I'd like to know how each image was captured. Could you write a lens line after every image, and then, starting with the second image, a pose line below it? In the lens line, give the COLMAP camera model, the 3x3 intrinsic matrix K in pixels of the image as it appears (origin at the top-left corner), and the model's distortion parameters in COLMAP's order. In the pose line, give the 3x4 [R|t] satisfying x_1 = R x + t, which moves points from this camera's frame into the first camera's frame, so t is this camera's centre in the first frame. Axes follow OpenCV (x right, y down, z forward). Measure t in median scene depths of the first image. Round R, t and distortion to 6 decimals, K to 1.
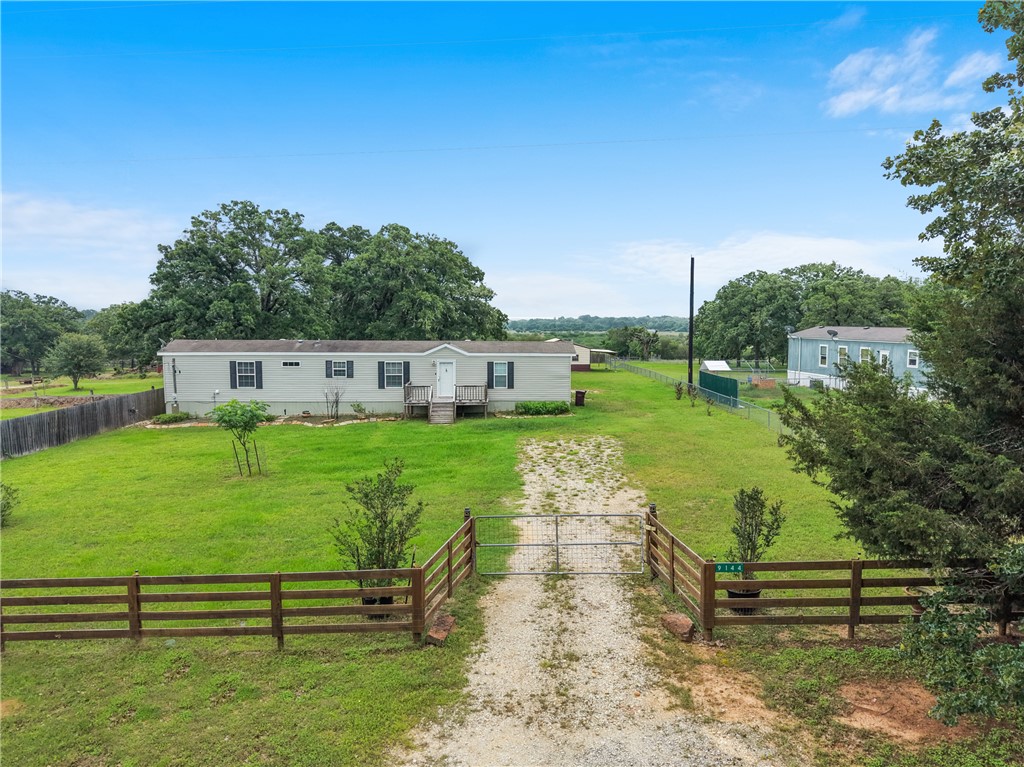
lens RADIAL K [[709.0, 0, 518.2], [0, 709.0, 383.9], [0, 0, 1]] dist [0.039023, -0.051887]
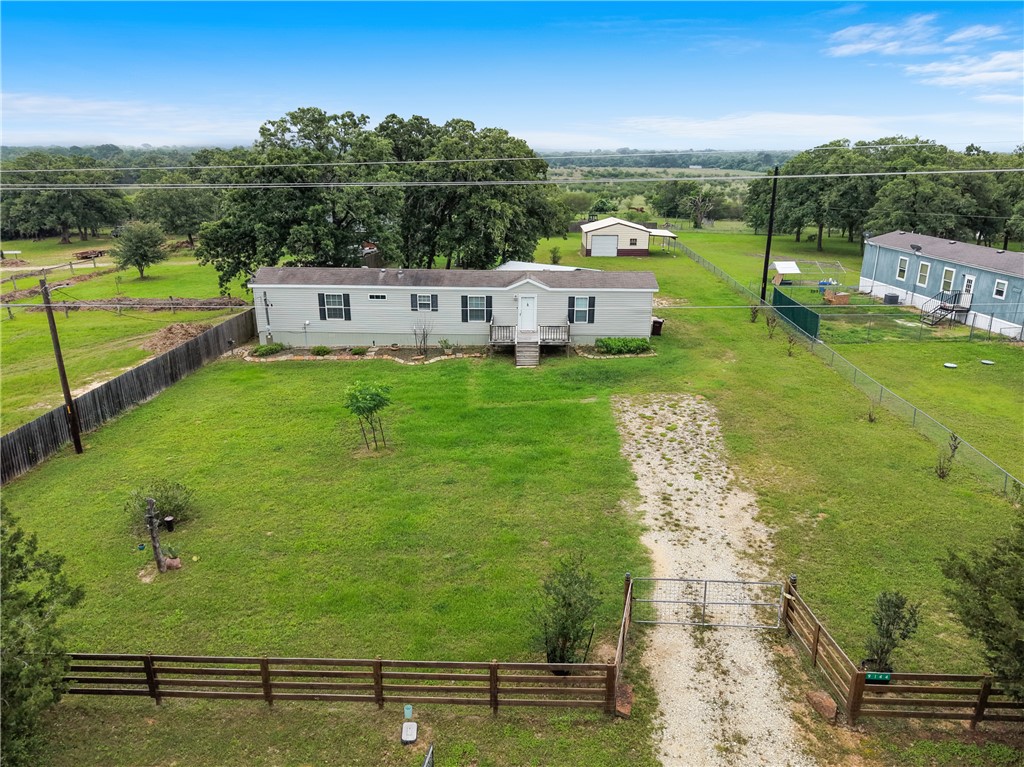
lens RADIAL K [[717.4, 0, 512.0], [0, 717.4, 383.5], [0, 0, 1]] dist [0.049498, -0.063024]
pose [[0.999135, 0.017564, -0.037697, -0.087710], [-0.008233, 0.972035, 0.234693, -0.156845], [0.040765, -0.234180, 0.971338, -0.025826]]
